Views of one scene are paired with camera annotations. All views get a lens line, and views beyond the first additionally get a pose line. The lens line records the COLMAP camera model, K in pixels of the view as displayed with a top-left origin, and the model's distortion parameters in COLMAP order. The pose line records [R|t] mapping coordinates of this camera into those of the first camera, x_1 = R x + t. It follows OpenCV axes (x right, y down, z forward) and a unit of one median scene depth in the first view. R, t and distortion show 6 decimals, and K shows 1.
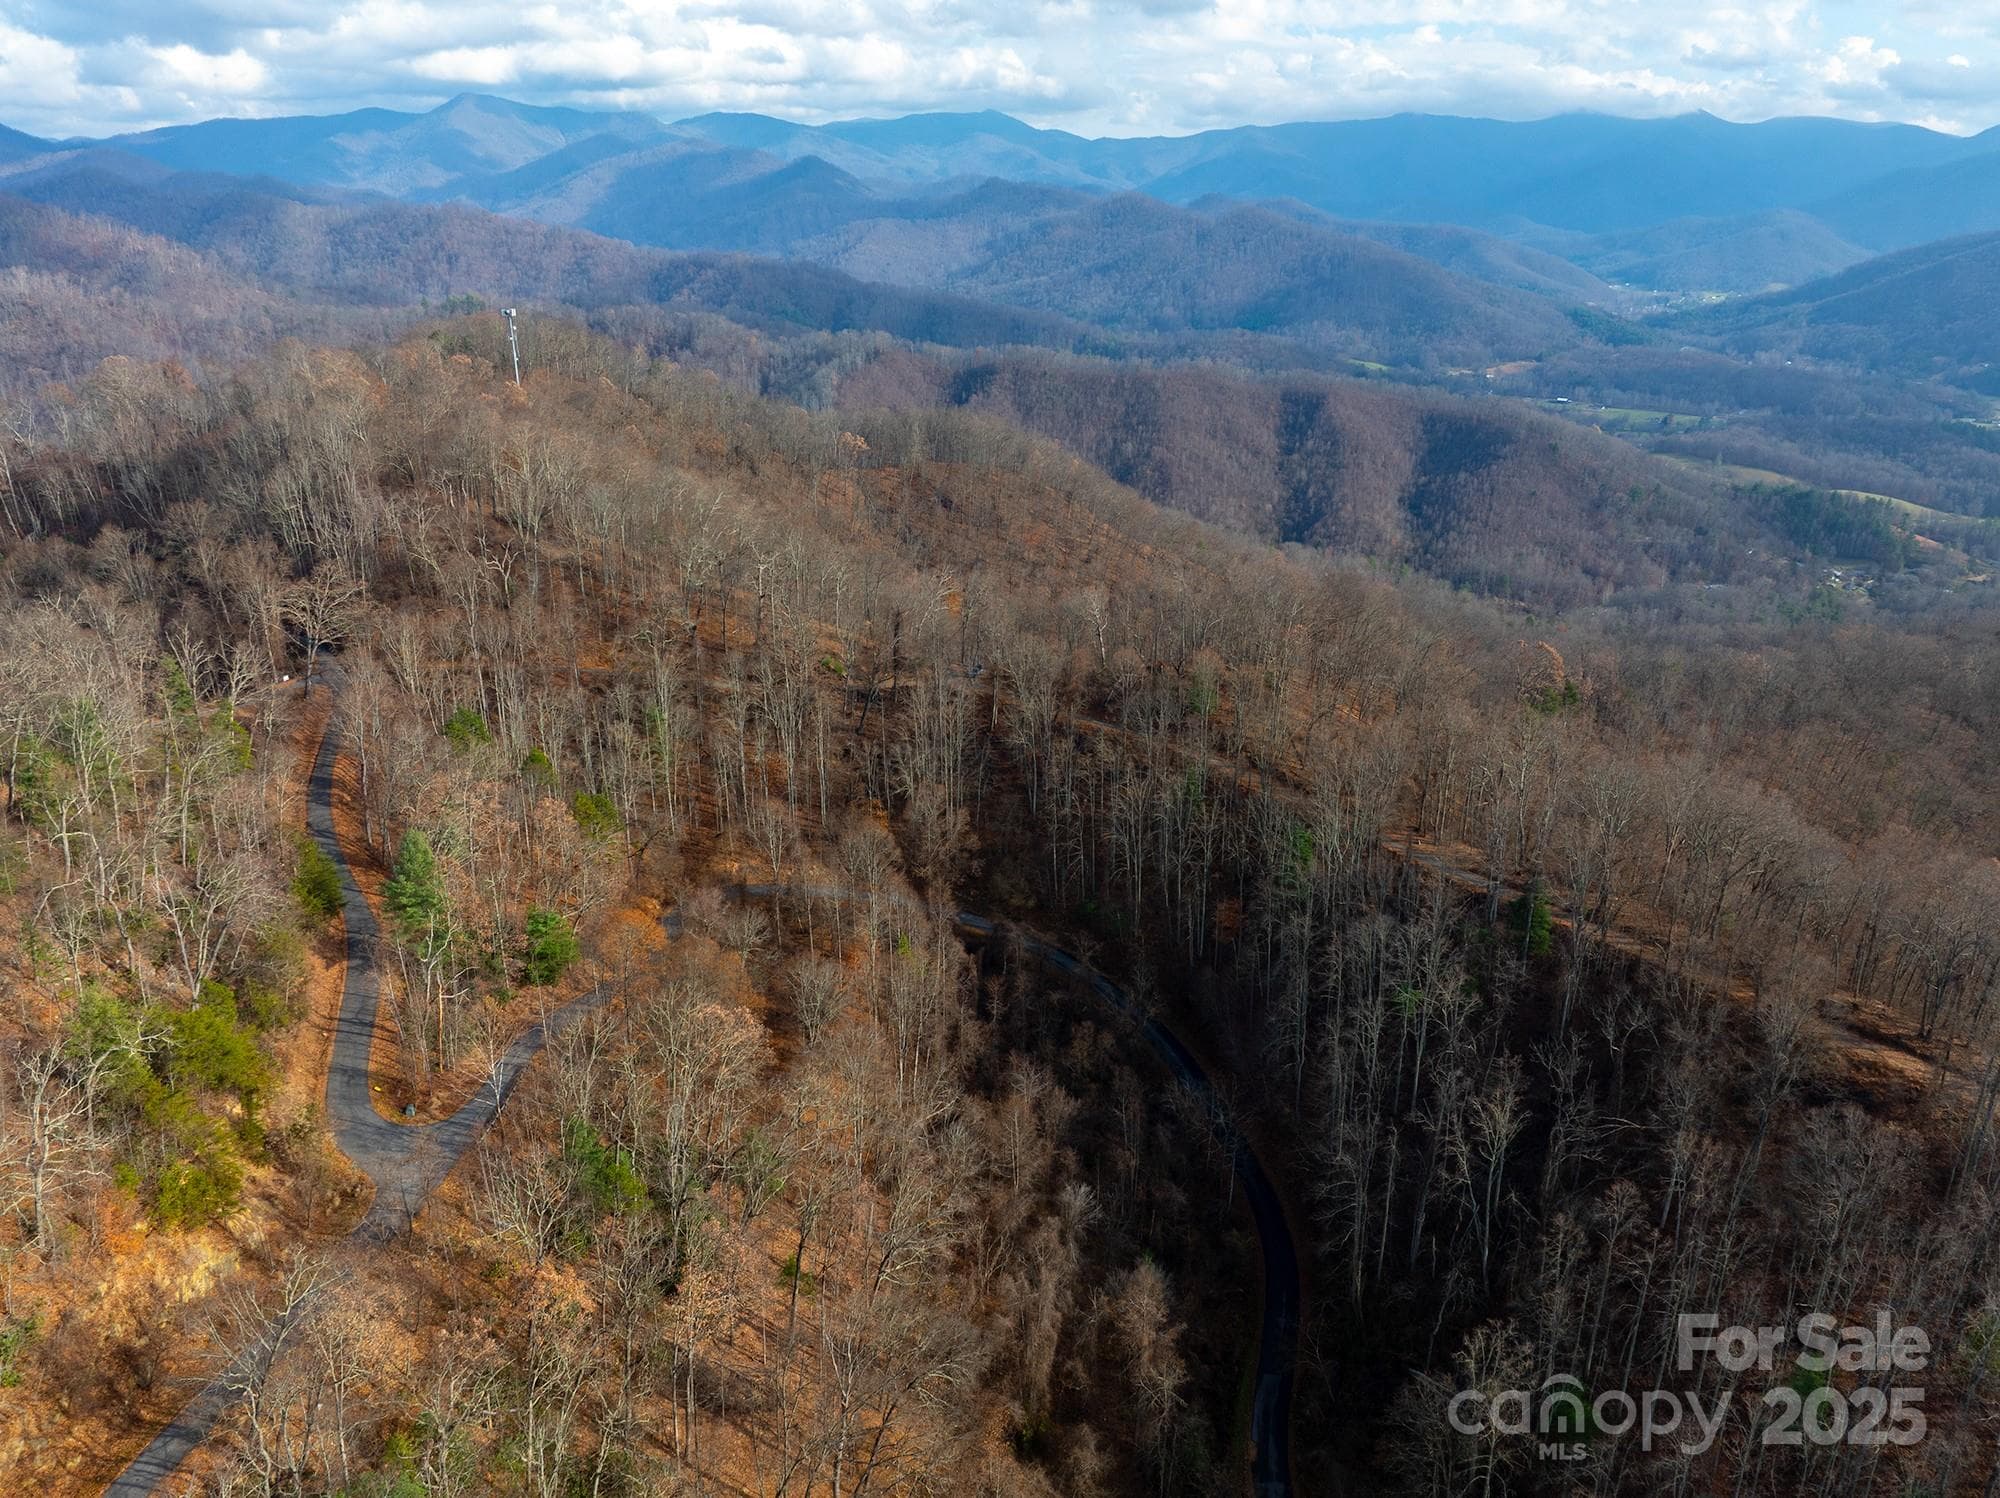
lens RADIAL K [[1413.3, 0, 1006.6], [0, 1413.3, 748.5], [0, 0, 1]] dist [-0.054800, 0.024649]
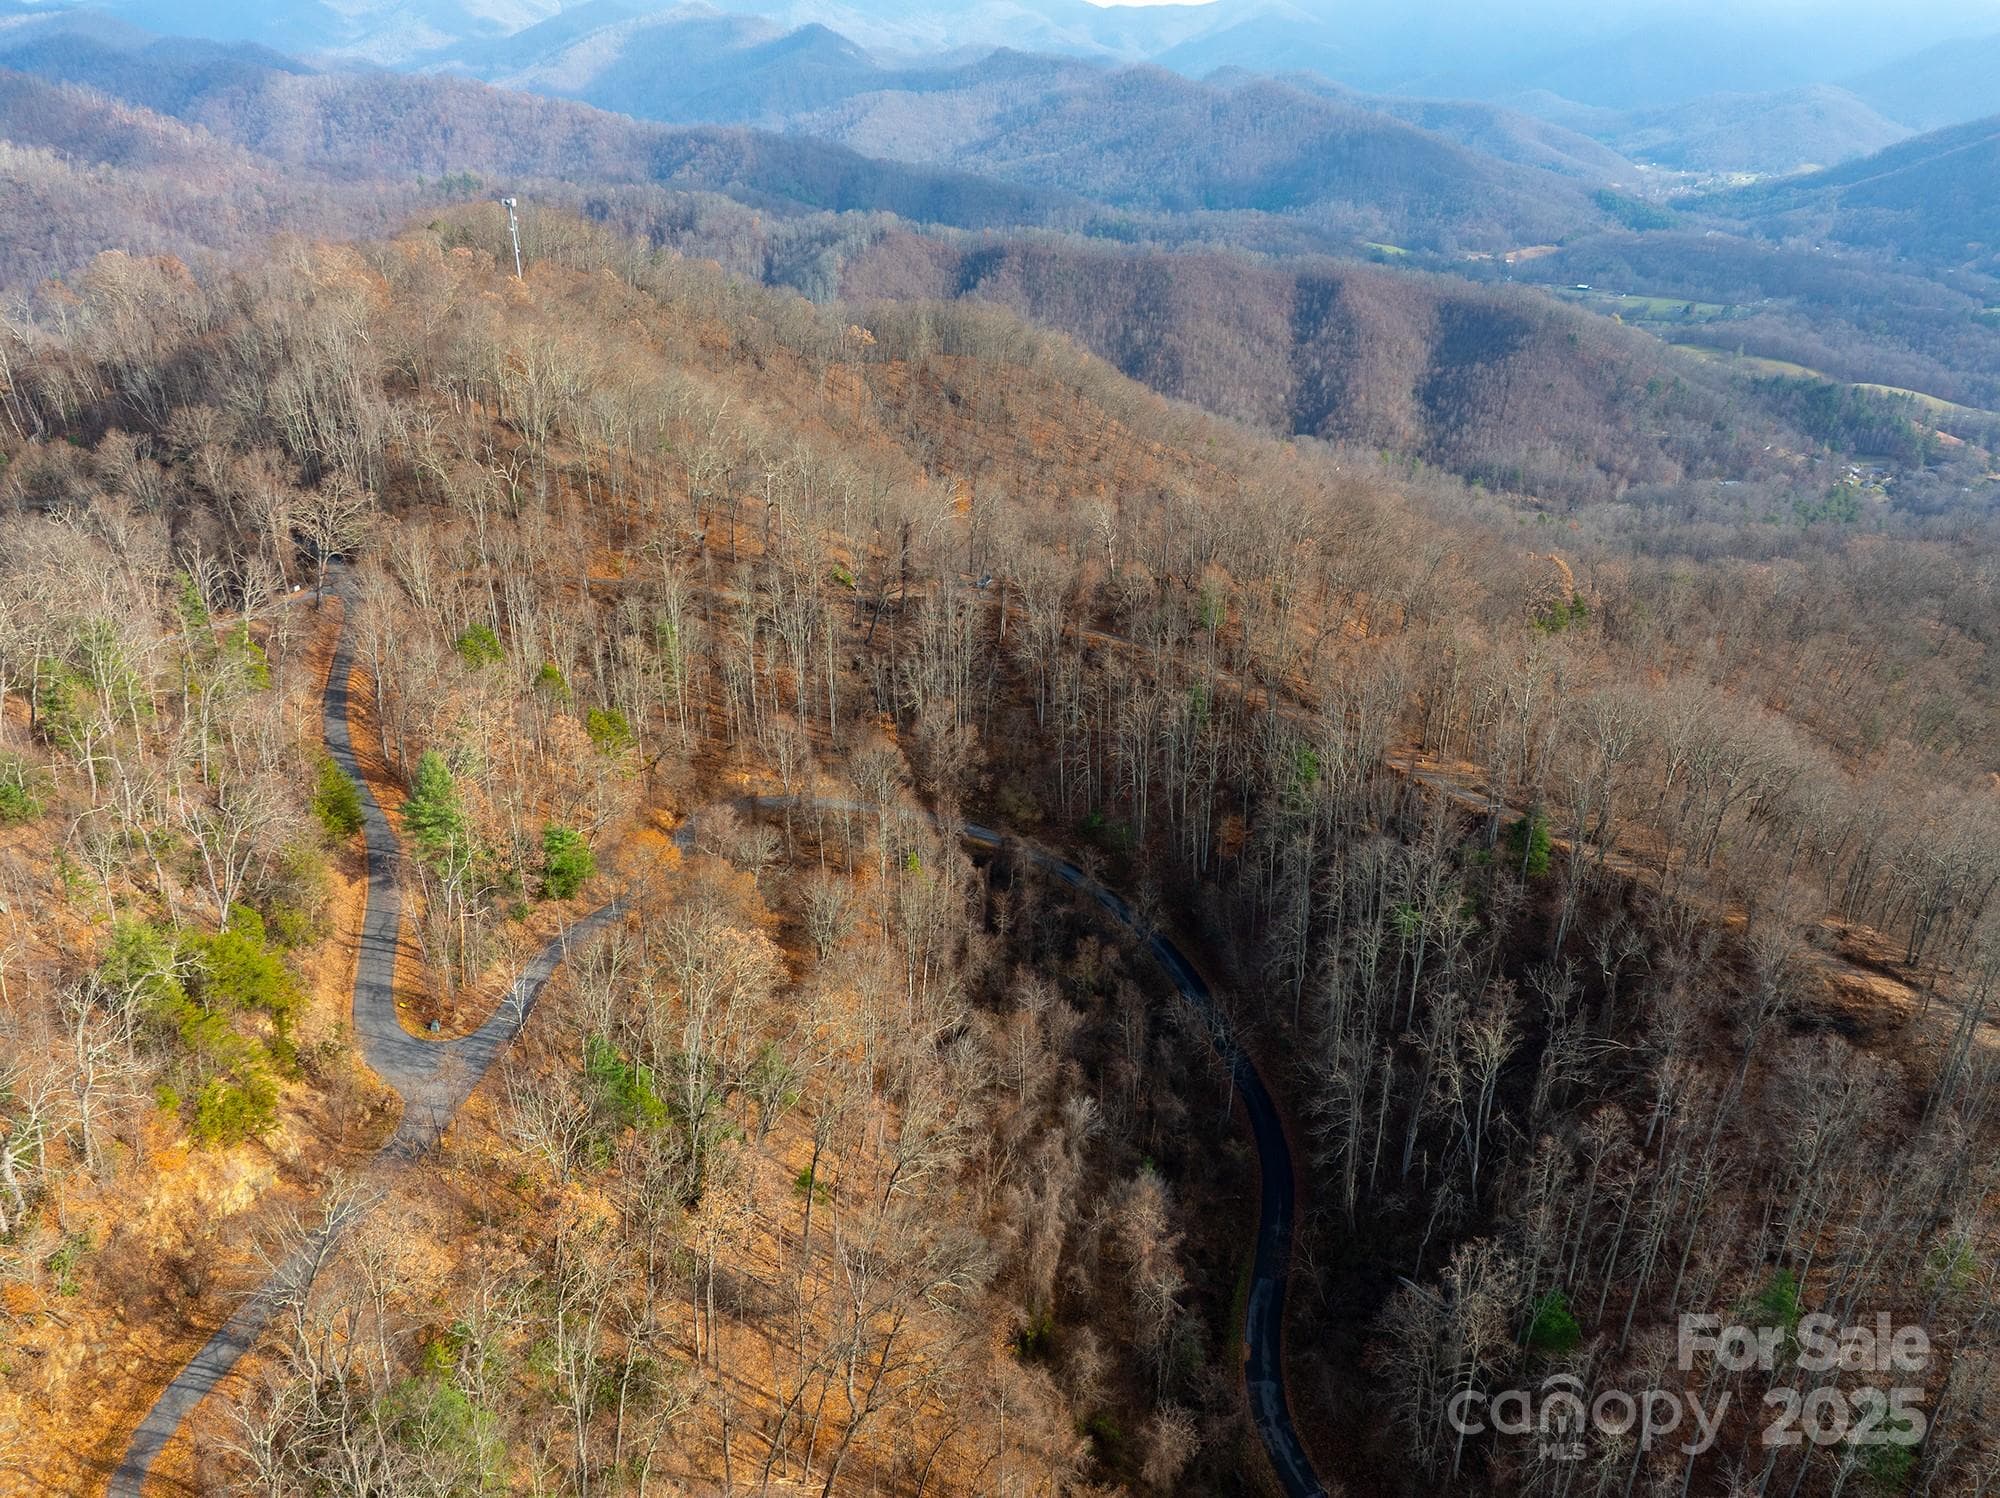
lens RADIAL K [[1413.3, 0, 1006.6], [0, 1413.3, 748.5], [0, 0, 1]] dist [-0.054800, 0.024649]
pose [[0.999972, 0.006322, -0.003968, -0.001489], [-0.005988, 0.996840, 0.079204, -0.018981], [0.004457, -0.079178, 0.996851, -0.007580]]
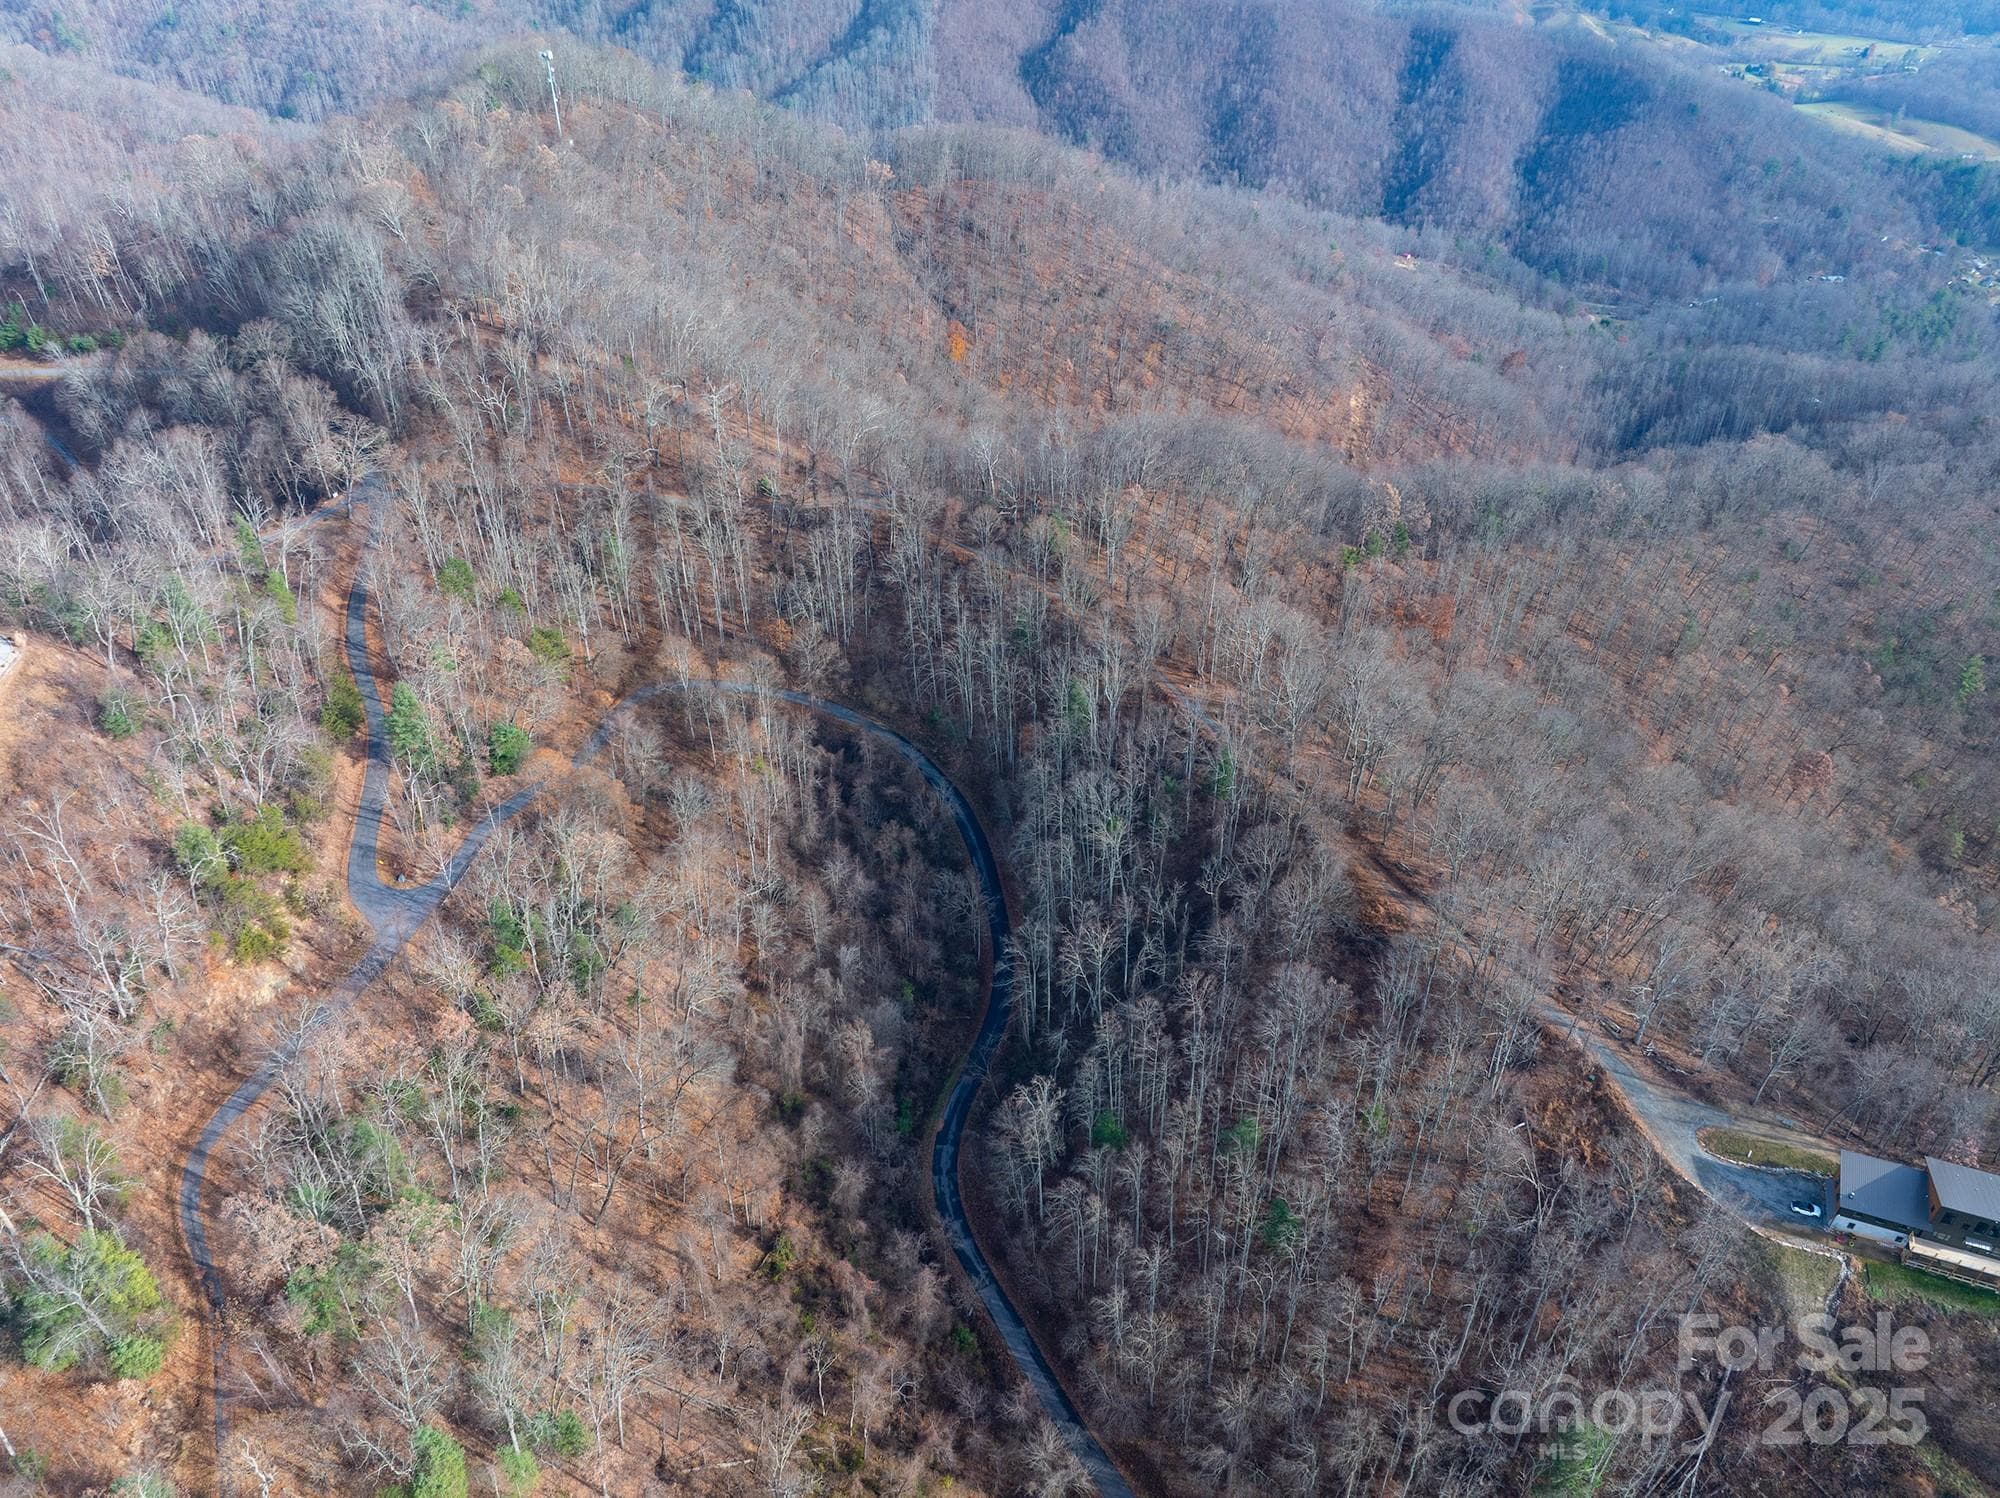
lens RADIAL K [[1423.0, 0, 1011.9], [0, 1423.0, 725.2], [0, 0, 1]] dist [-0.043780, -0.002880]
pose [[0.994969, 0.063645, -0.077369, 0.225918], [-0.042100, 0.966402, 0.253563, -0.209383], [0.090907, -0.249030, 0.964220, -0.253570]]
